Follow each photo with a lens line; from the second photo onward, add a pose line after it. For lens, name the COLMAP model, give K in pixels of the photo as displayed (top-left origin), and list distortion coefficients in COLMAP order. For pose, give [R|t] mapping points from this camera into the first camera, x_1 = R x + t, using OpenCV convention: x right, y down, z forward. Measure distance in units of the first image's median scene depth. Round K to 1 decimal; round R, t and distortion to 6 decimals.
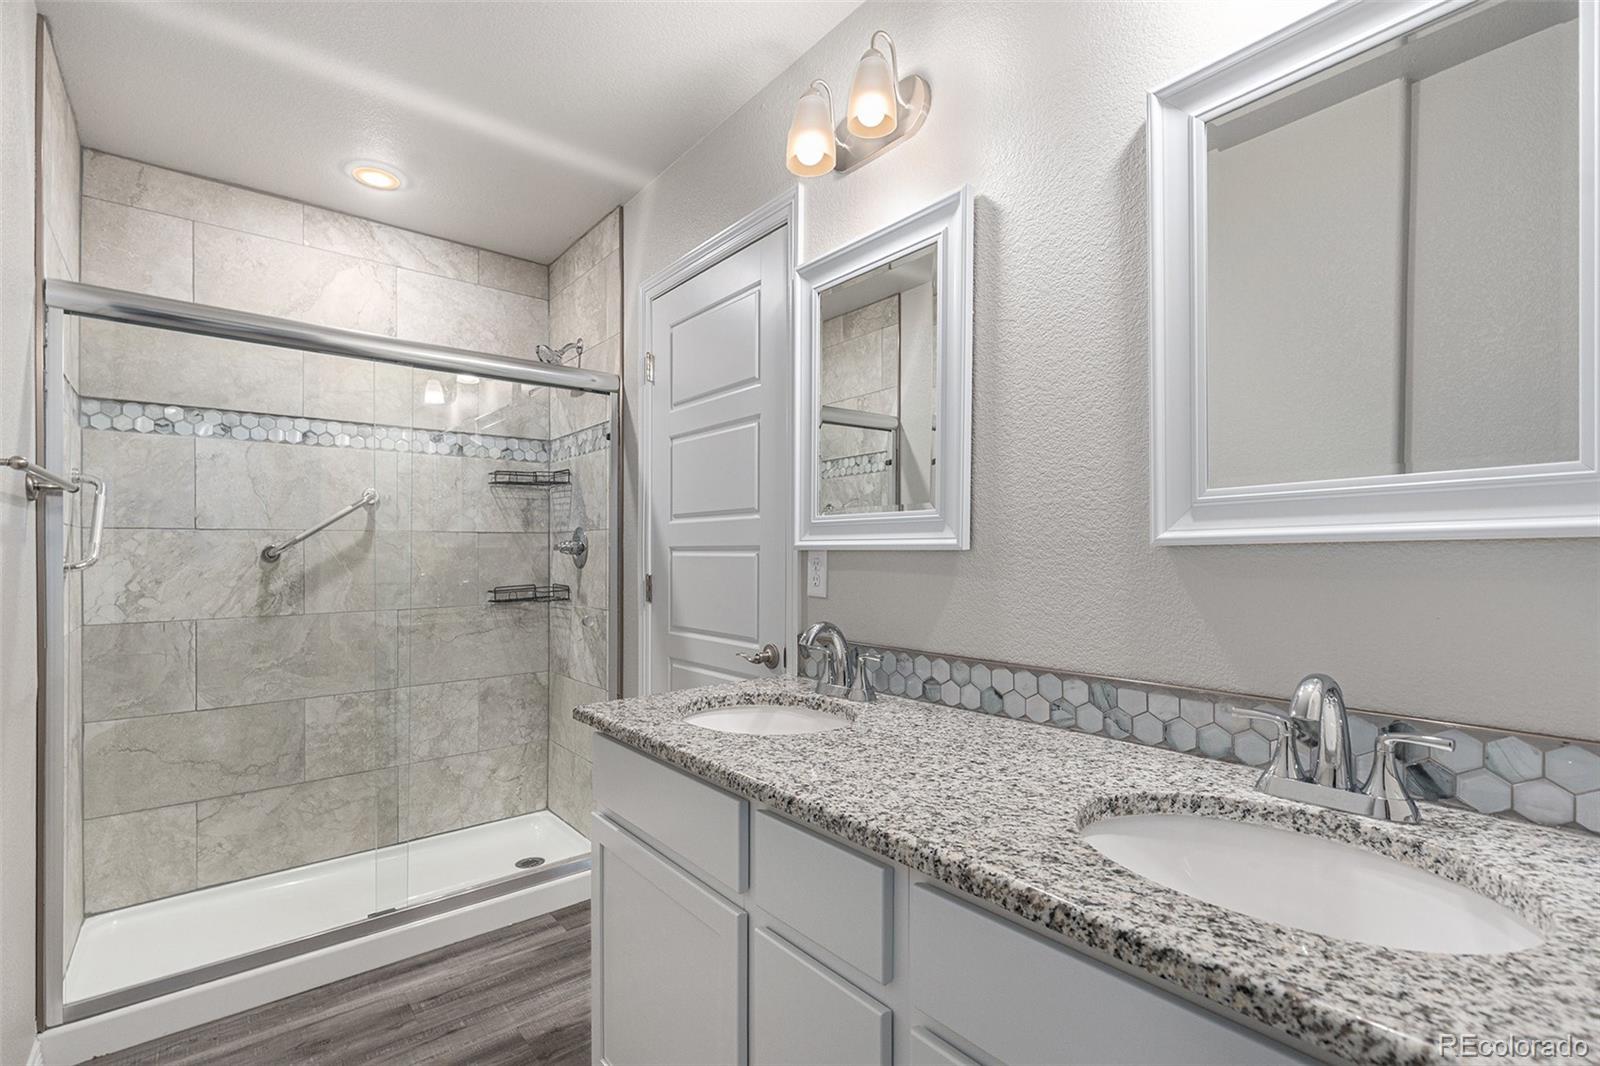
lens RADIAL K [[725.0, 0, 802.3], [0, 725.0, 558.5], [0, 0, 1]] dist [0.000043, -0.000154]
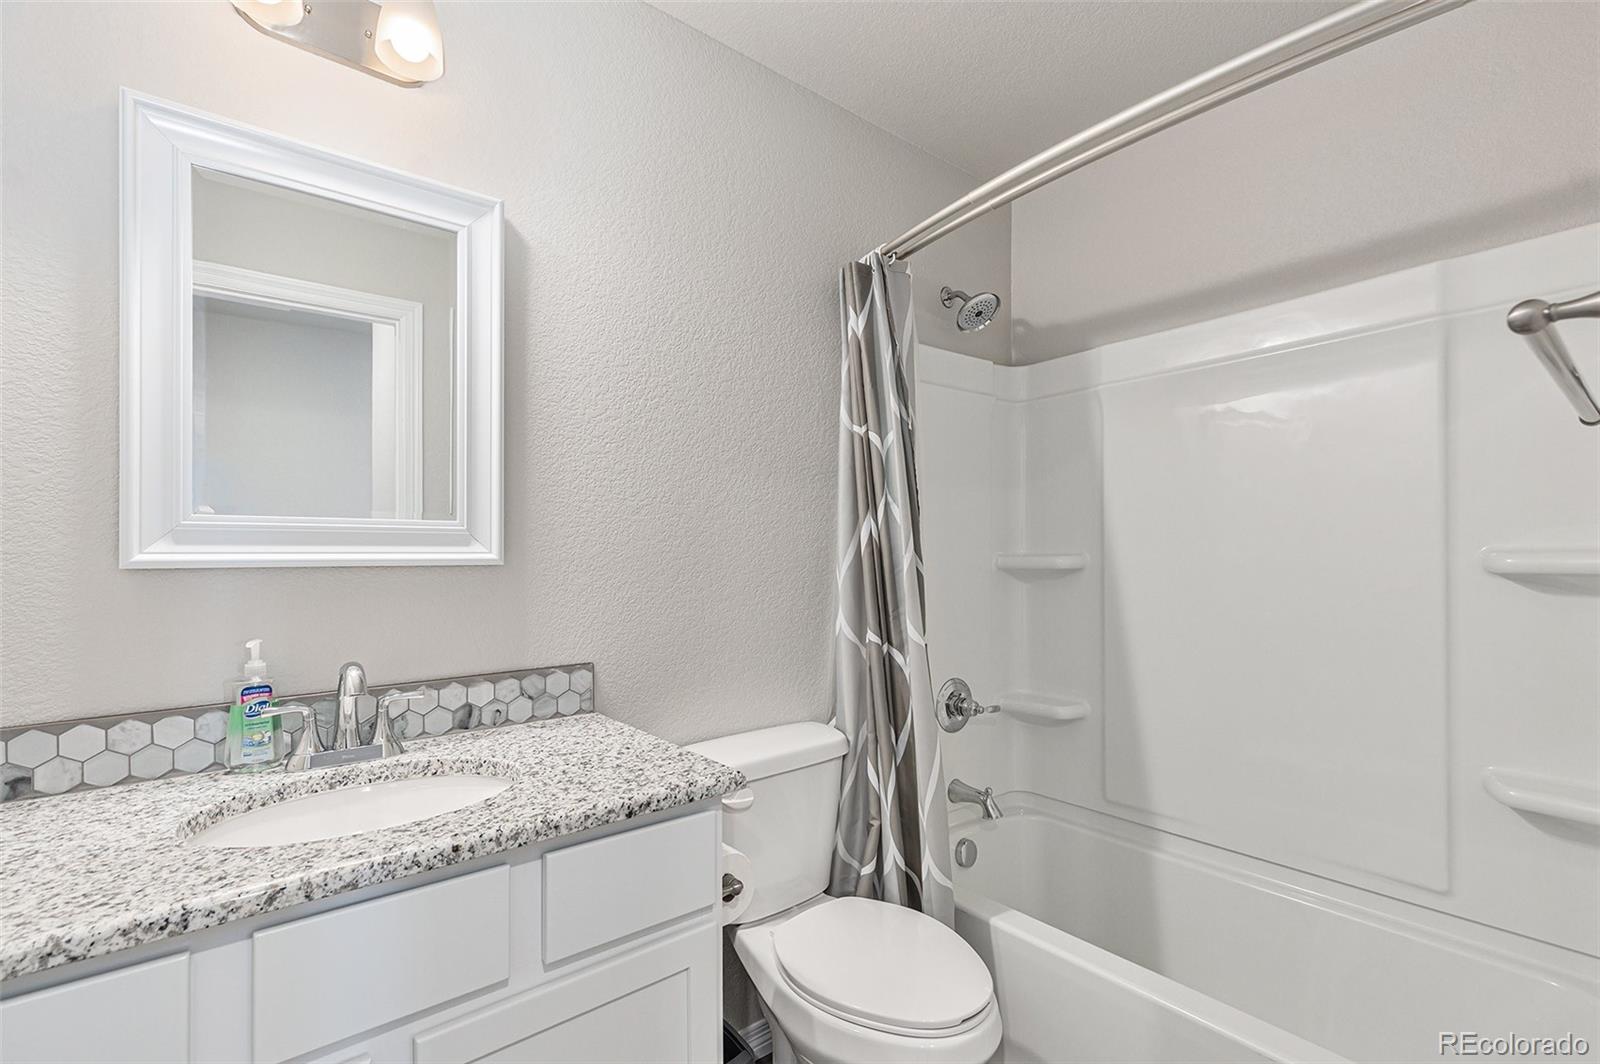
lens RADIAL K [[694.9, 0, 823.5], [0, 694.9, 541.7], [0, 0, 1]] dist [0.003056, 0.000291]
pose [[-0.004797, 0.001806, 0.999987, -0.707463], [0.001477, 0.999997, -0.001799, -0.040045], [-0.999987, 0.001469, -0.004799, 0.540829]]
